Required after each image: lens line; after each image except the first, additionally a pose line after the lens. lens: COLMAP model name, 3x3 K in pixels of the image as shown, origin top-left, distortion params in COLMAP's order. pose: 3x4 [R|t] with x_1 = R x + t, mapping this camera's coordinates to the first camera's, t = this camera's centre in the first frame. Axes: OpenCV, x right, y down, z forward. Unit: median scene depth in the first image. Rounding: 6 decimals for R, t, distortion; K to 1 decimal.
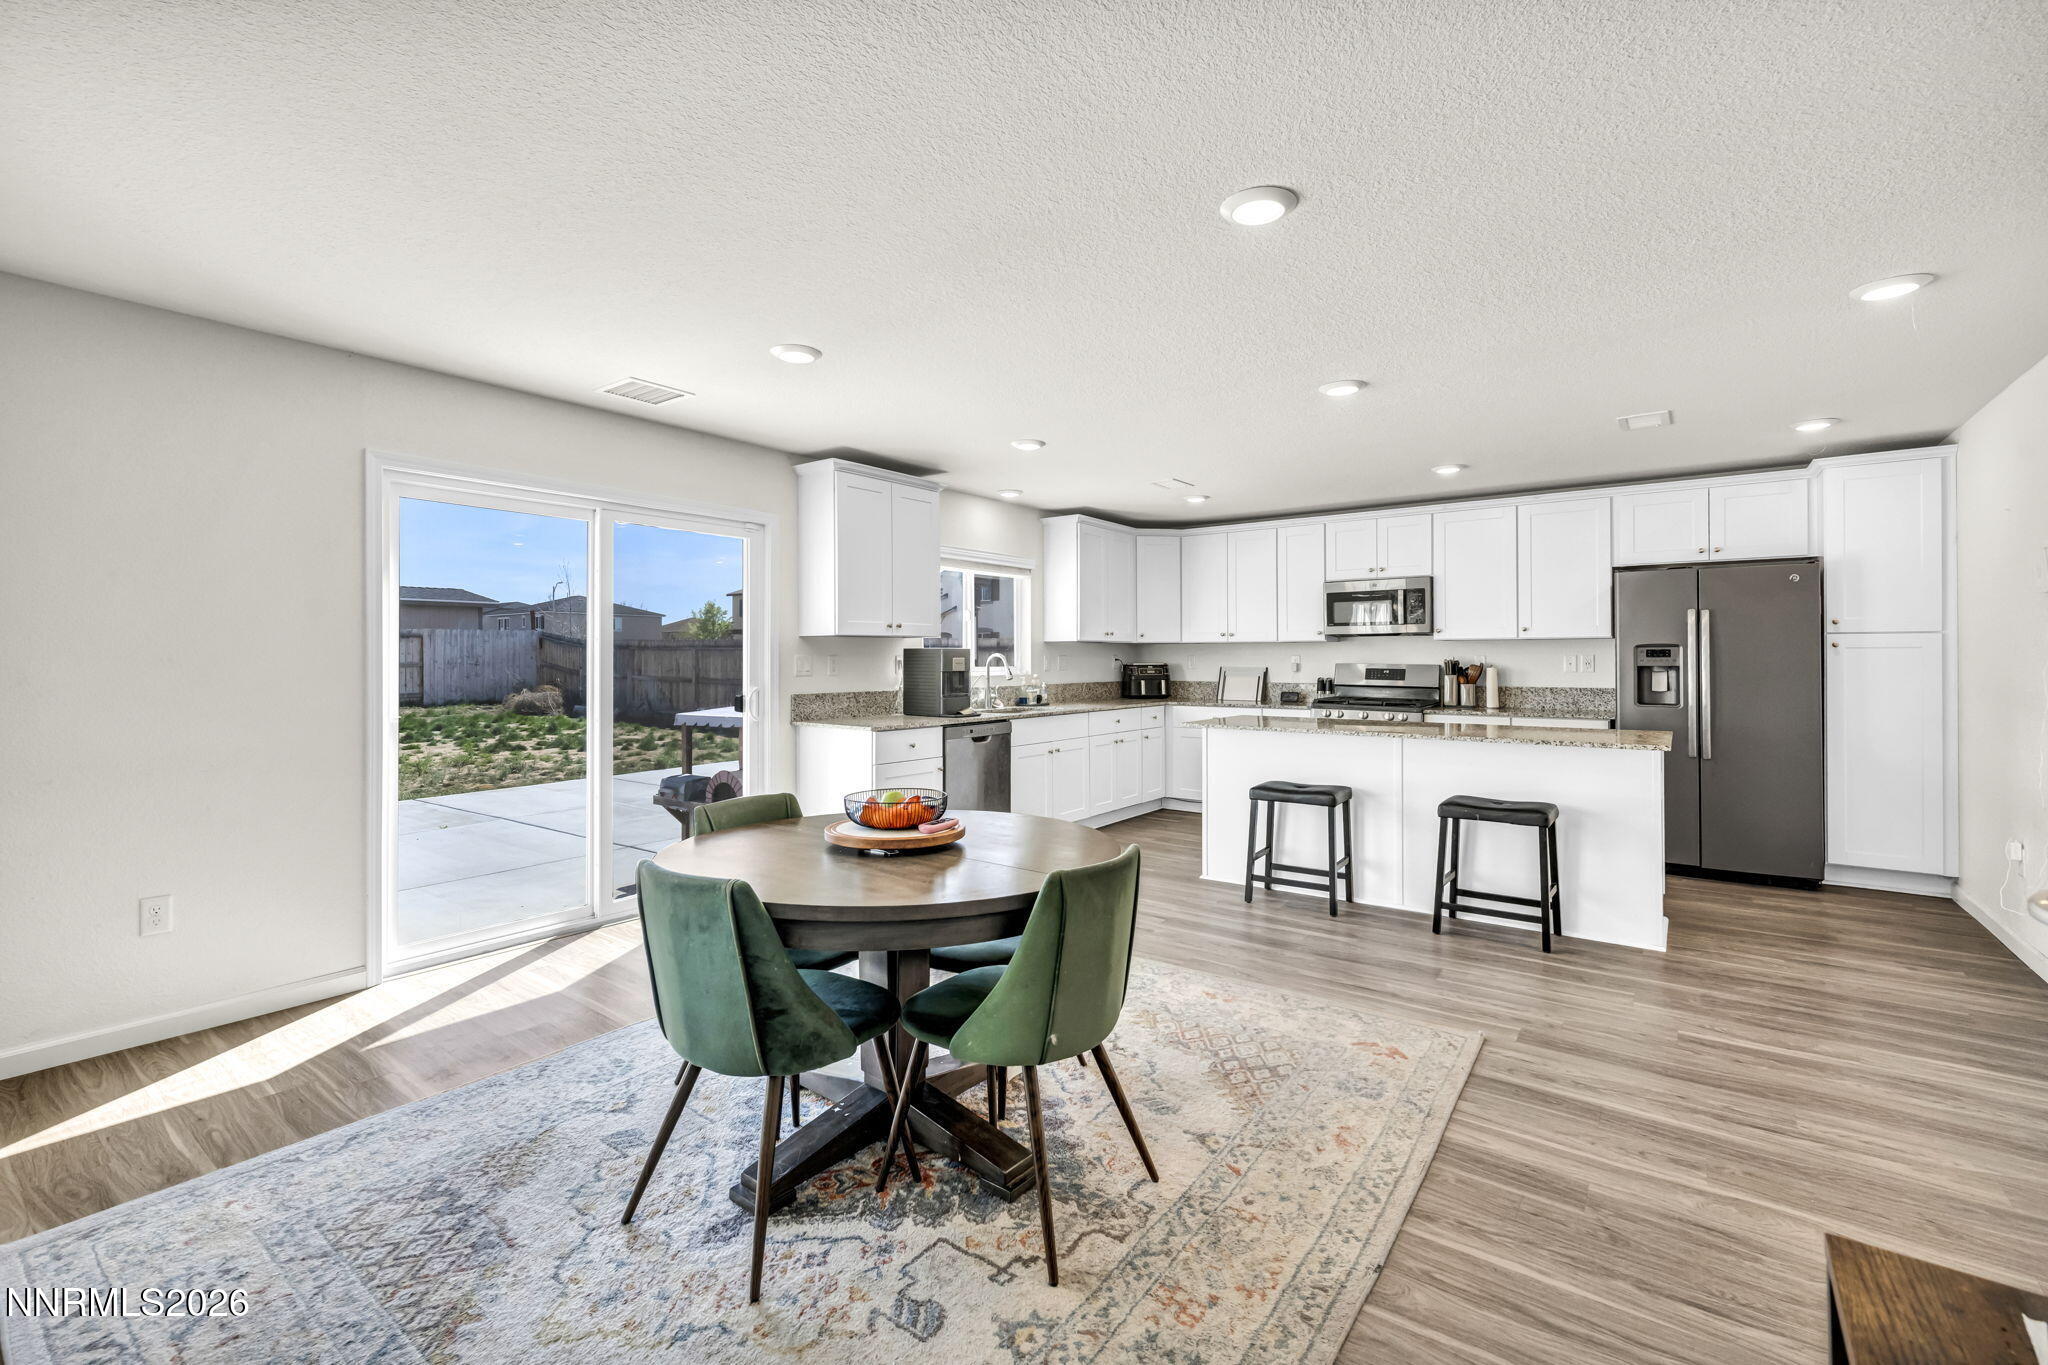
lens RADIAL K [[878.3, 0, 1026.0], [0, 878.3, 652.9], [0, 0, 1]] dist [-0.001608, -0.000148]
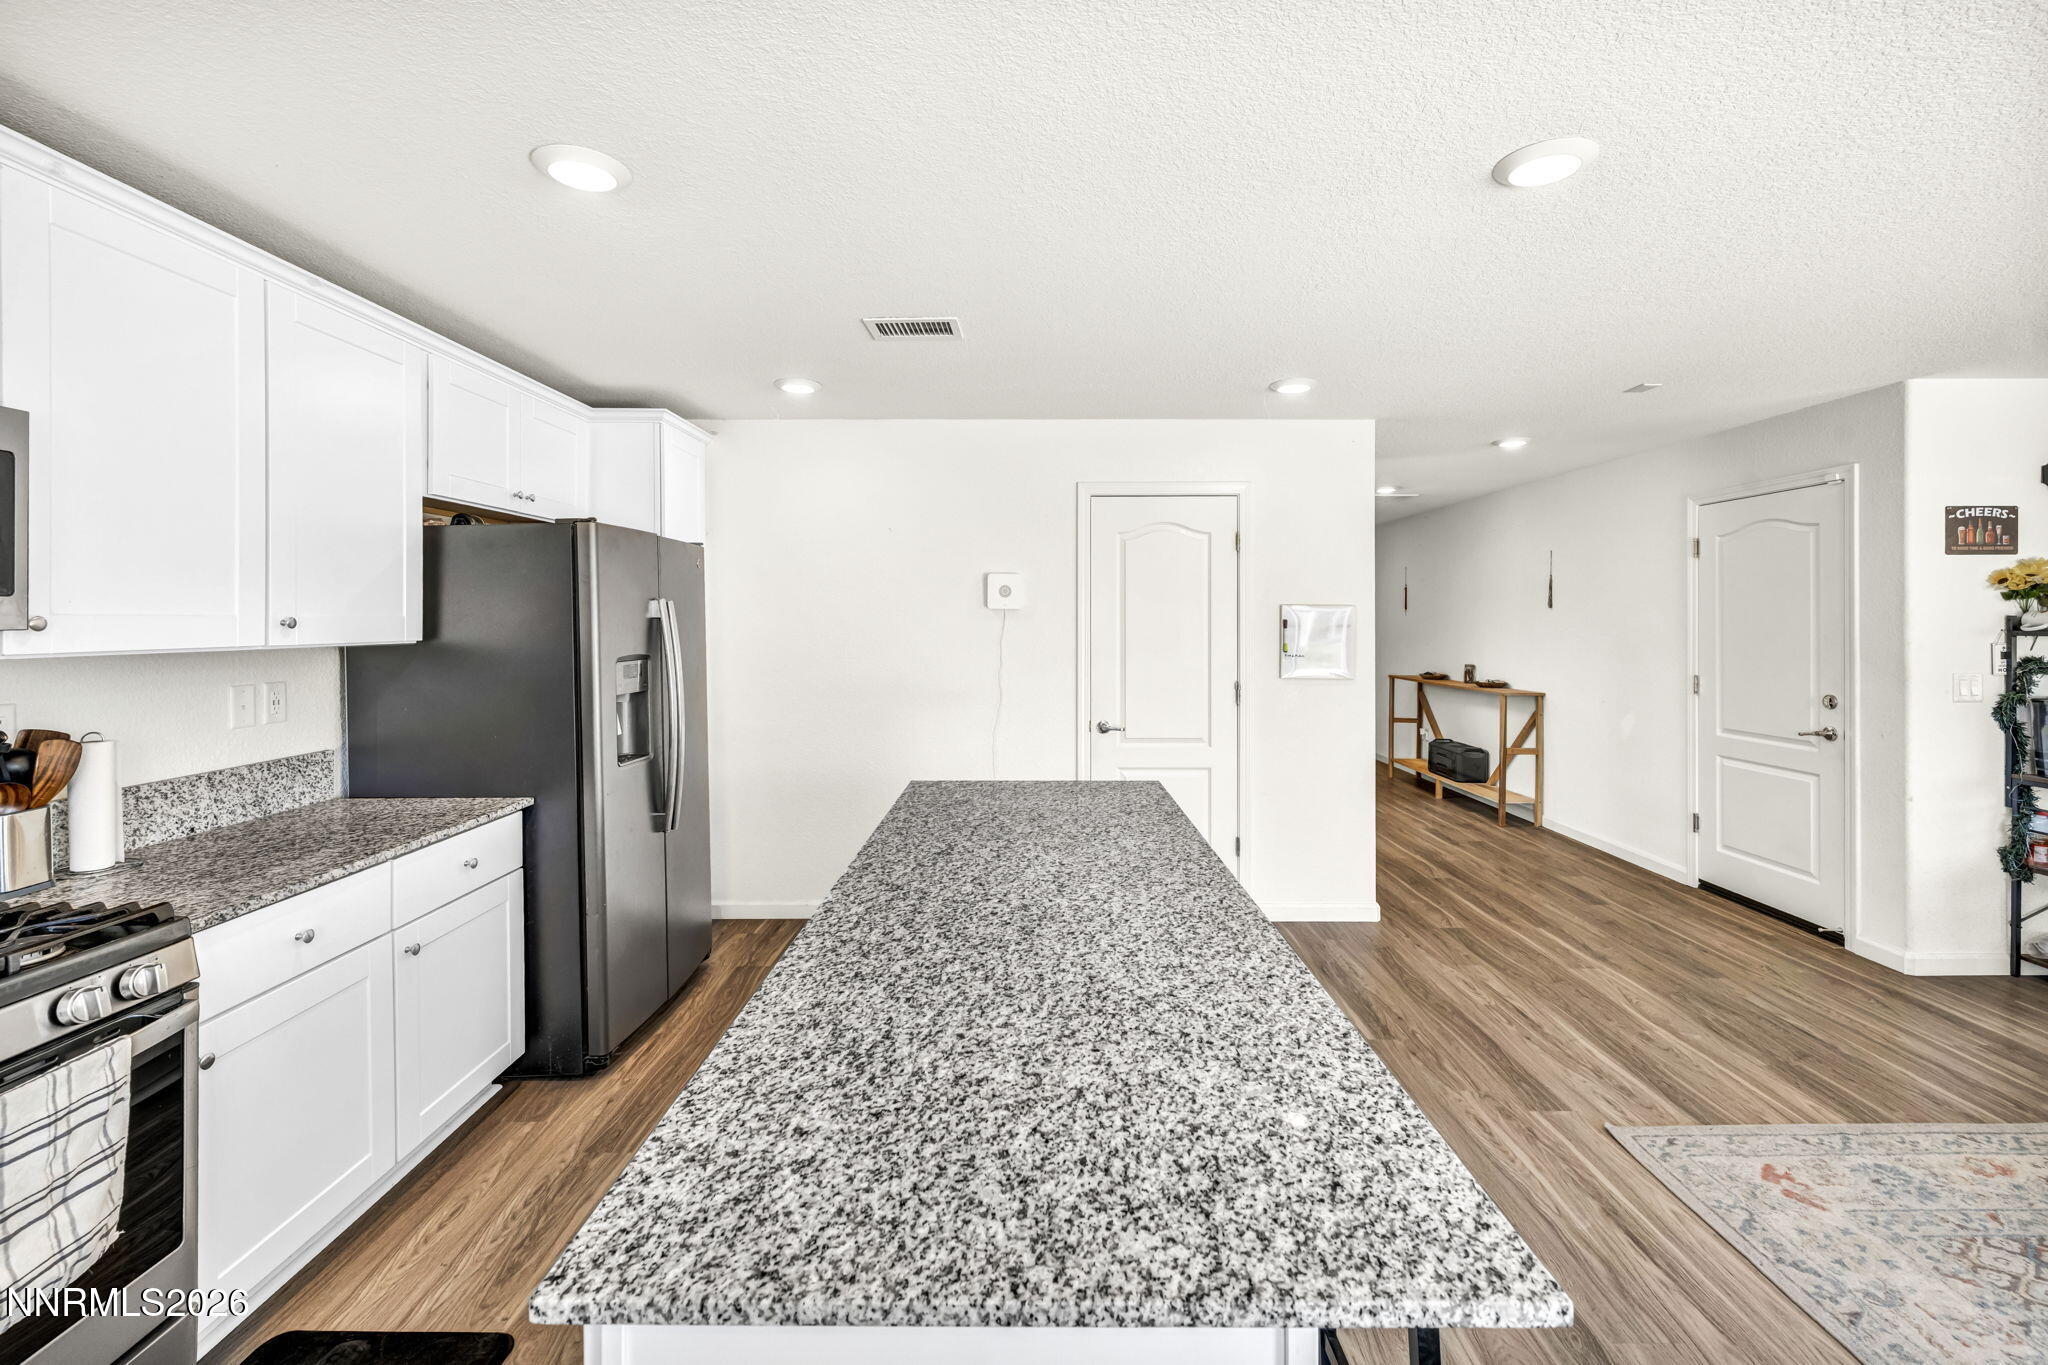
lens RADIAL K [[837.4, 0, 1023.9], [0, 837.4, 618.2], [0, 0, 1]] dist [-0.001147, -0.000048]
pose [[-0.592640, 0.004136, 0.805457, 0.090447], [-0.001610, 0.999979, -0.006320, -0.025352], [-0.805466, -0.005042, -0.592621, 0.892306]]
